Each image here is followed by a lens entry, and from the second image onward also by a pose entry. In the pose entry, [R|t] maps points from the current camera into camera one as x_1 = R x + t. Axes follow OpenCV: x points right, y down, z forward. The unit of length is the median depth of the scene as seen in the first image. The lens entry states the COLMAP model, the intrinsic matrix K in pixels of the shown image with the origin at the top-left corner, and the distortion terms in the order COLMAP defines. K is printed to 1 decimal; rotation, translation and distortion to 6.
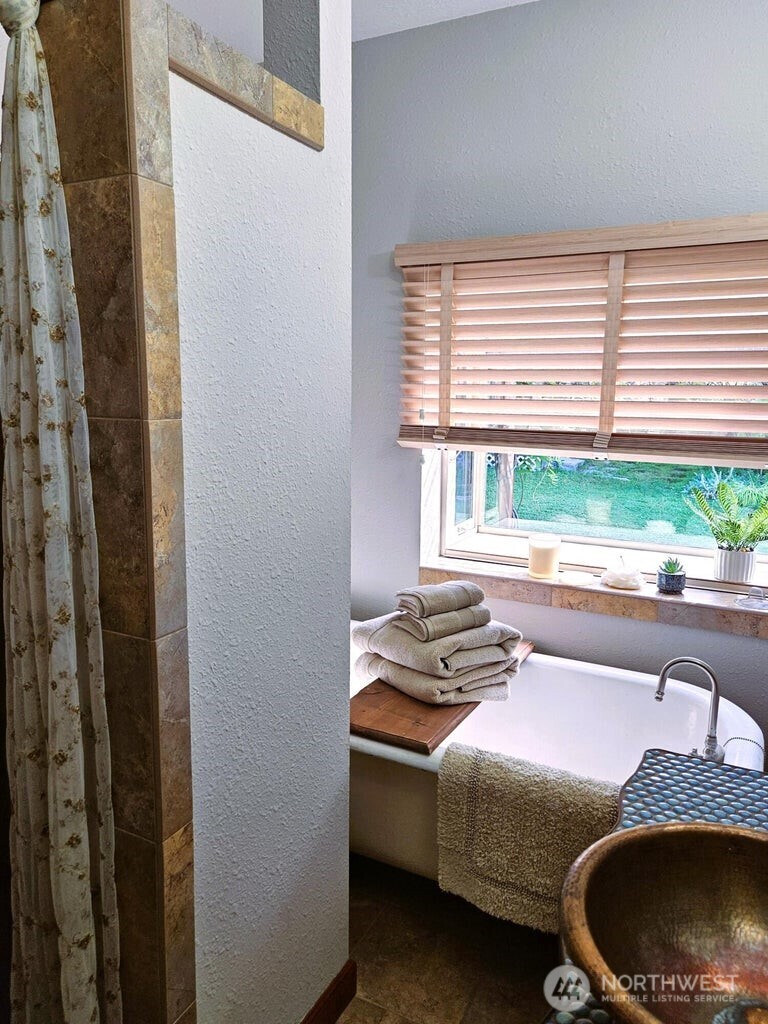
lens RADIAL K [[737.4, 0, 384.0], [0, 737.4, 512.0], [0, 0, 1]] dist [0.041414, 0.002875]
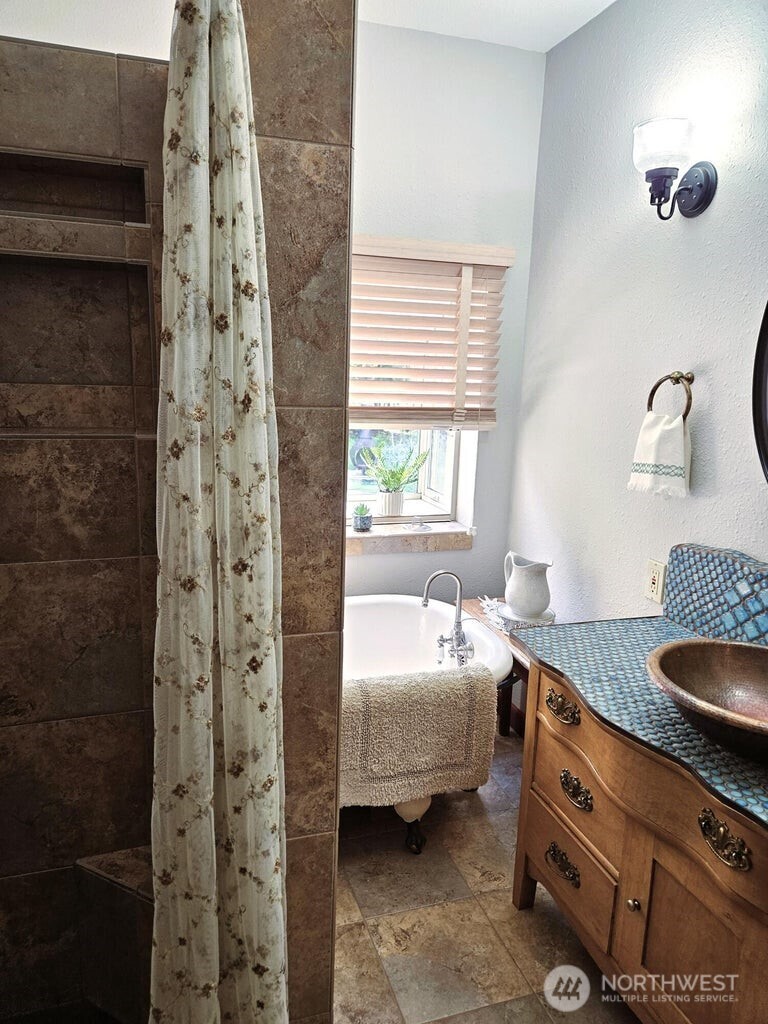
lens RADIAL K [[682.4, 0, 383.5], [0, 682.4, 517.4], [0, 0, 1]] dist [0.047670, -0.003424]
pose [[0.706866, -0.140233, 0.693307, -0.890524], [0.097412, 0.990111, 0.100950, -0.064780], [-0.700608, -0.003821, 0.713536, 0.308517]]
